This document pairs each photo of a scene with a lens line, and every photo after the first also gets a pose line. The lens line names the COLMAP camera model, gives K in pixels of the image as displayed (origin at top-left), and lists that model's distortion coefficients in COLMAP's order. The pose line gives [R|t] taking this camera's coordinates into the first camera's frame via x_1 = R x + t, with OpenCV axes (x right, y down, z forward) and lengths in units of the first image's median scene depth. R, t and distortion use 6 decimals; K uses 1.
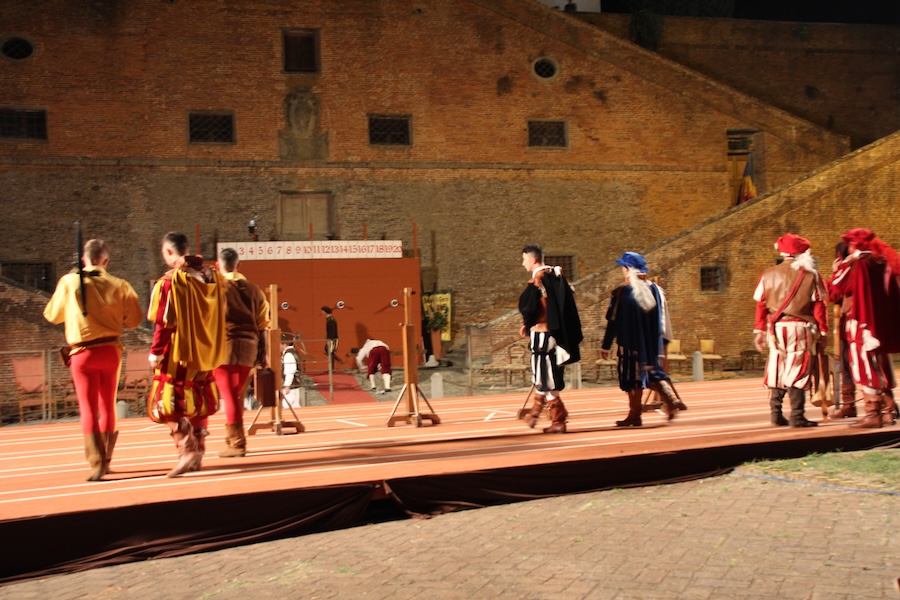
lens RADIAL K [[981.7, 0, 449.1], [0, 981.7, 297.5], [0, 0, 1]] dist [-0.062531, 0.390388]
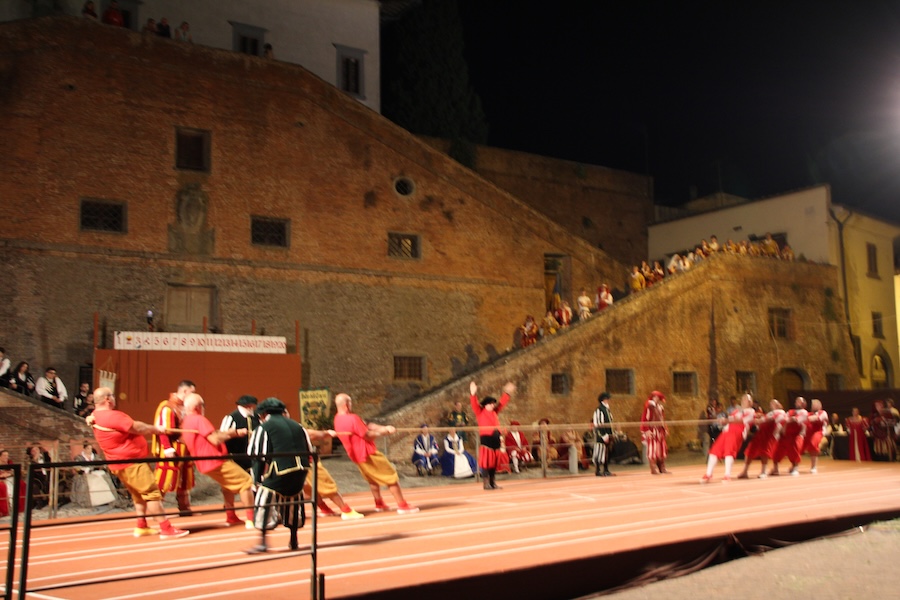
lens RADIAL K [[1019.1, 0, 450.0], [0, 1019.1, 300.0], [0, 0, 1]] dist [-0.044270, 0.426609]
pose [[0.939905, 0.061370, 0.335876, -0.249330], [-0.033131, 0.995465, -0.089175, -0.005651], [-0.339826, 0.072688, 0.937675, -0.096488]]
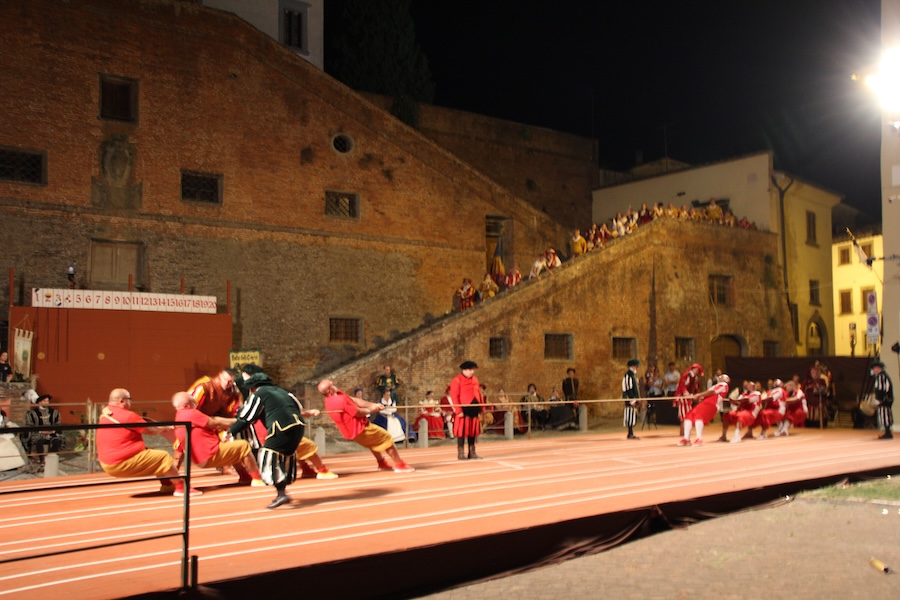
lens RADIAL K [[1019.1, 0, 450.0], [0, 1019.1, 300.0], [0, 0, 1]] dist [-0.044270, 0.426609]
pose [[0.920707, 0.061779, 0.385334, -0.229656], [-0.043914, 0.997520, -0.055000, -0.006473], [-0.387776, 0.033717, 0.921137, -0.077829]]
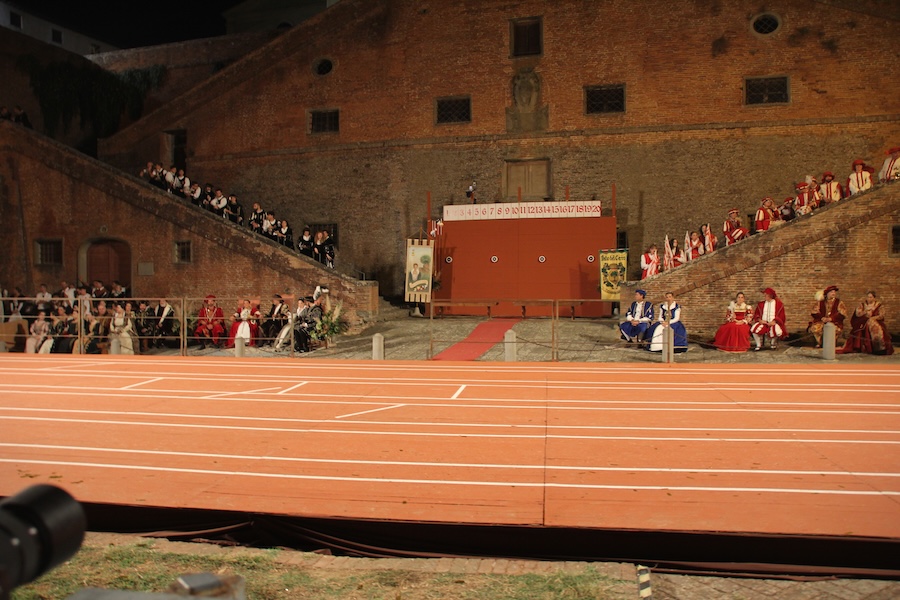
lens RADIAL K [[749.7, 0, 447.0], [0, 749.7, 298.4], [0, 0, 1]] dist [-0.165440, 0.168021]
pose [[0.840660, 0.047273, -0.539497, 0.251051], [-0.007087, 0.997058, 0.076323, -0.011887], [0.541517, -0.060338, 0.838521, 0.210153]]
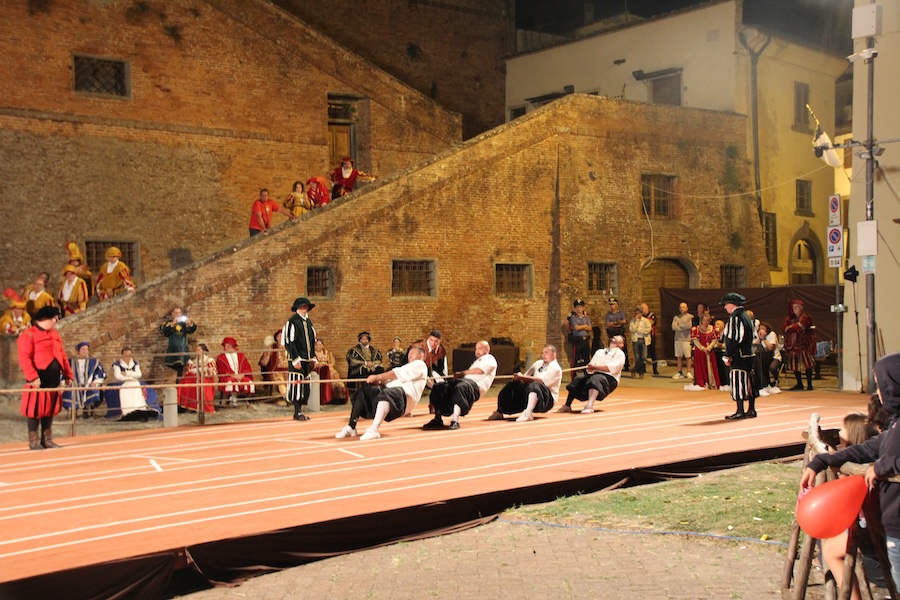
lens RADIAL K [[1337.7, 0, 450.0], [0, 1337.7, 300.0], [0, 0, 1]] dist [0.101015, 0.899564]
pose [[0.910531, 0.025073, 0.412679, -0.086460], [-0.031010, 0.999489, 0.007694, -0.014334], [-0.412275, -0.019803, 0.910844, -0.057864]]
